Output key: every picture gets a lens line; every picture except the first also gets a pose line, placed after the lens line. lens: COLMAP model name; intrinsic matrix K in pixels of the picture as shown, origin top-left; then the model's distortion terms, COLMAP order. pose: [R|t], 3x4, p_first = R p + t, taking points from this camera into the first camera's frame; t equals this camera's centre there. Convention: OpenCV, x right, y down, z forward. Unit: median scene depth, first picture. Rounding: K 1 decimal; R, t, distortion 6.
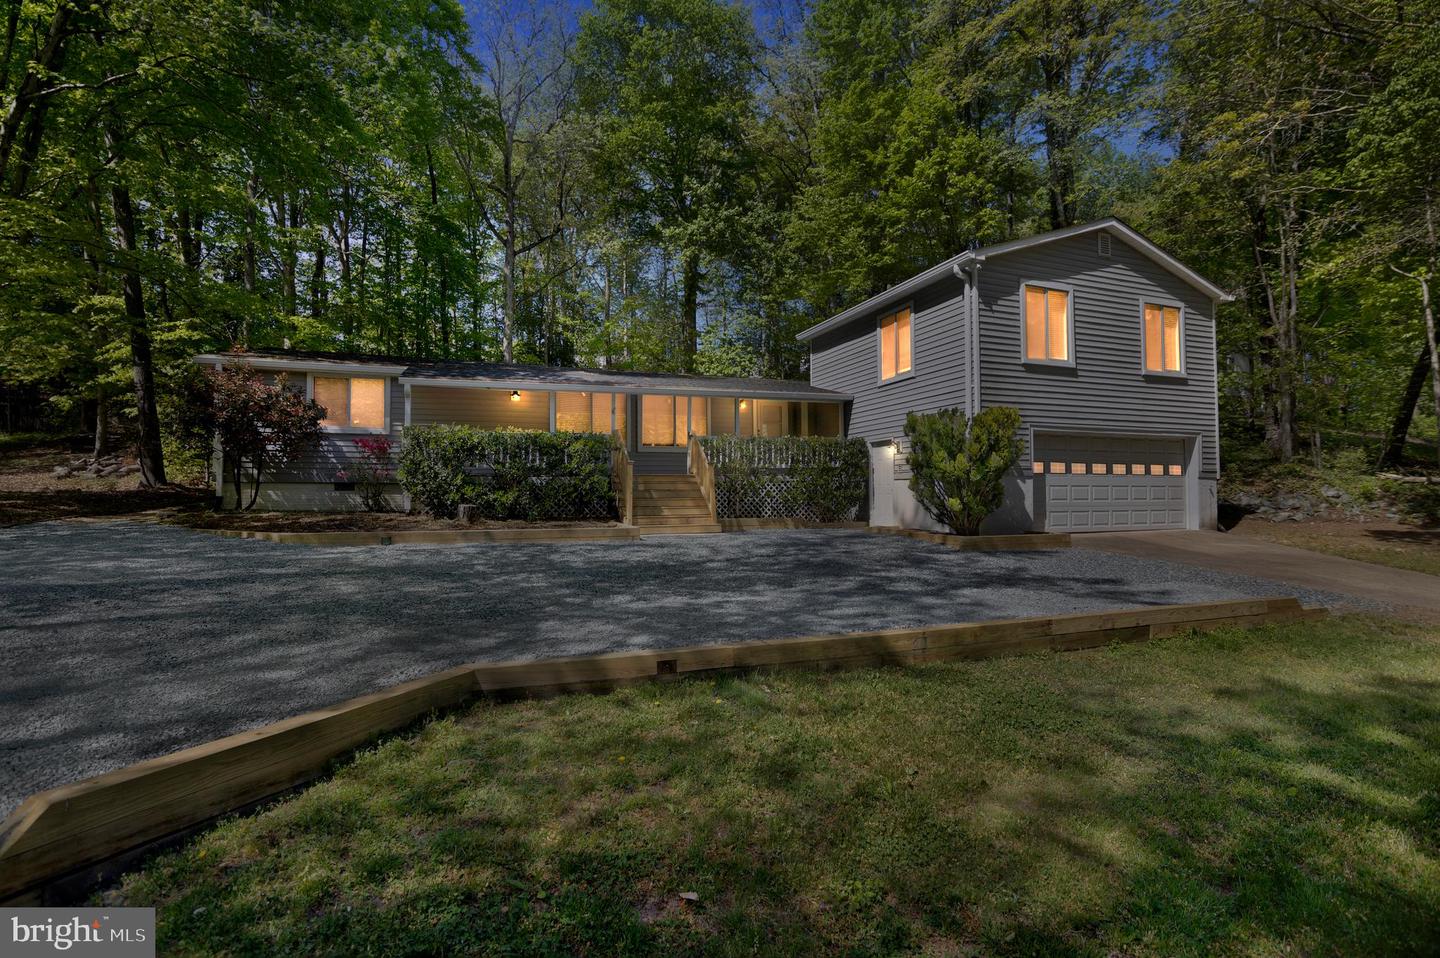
lens RADIAL K [[679.5, 0, 720.0], [0, 679.5, 479.0], [0, 0, 1]] dist [0.001796, 0.000109]
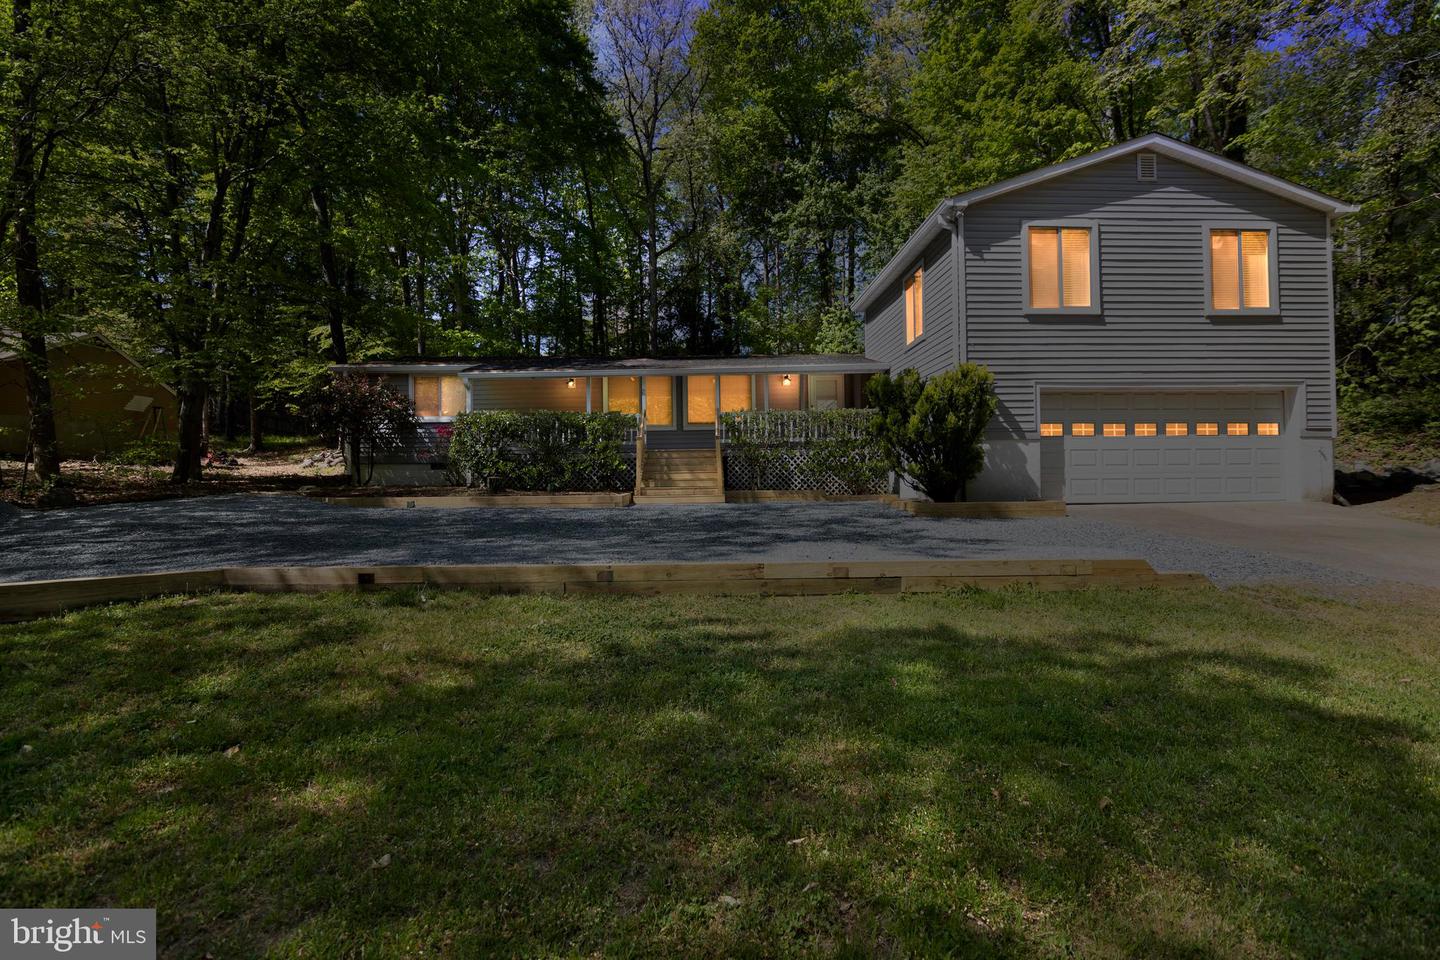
lens RADIAL K [[683.0, 0, 720.0], [0, 683.0, 480.0], [0, 0, 1]] dist [-0.002498, -0.000637]
pose [[0.946254, -0.011036, -0.323237, 0.319622], [0.015835, 0.999800, 0.012221, 0.028763], [0.323038, -0.016683, 0.946239, 0.010231]]
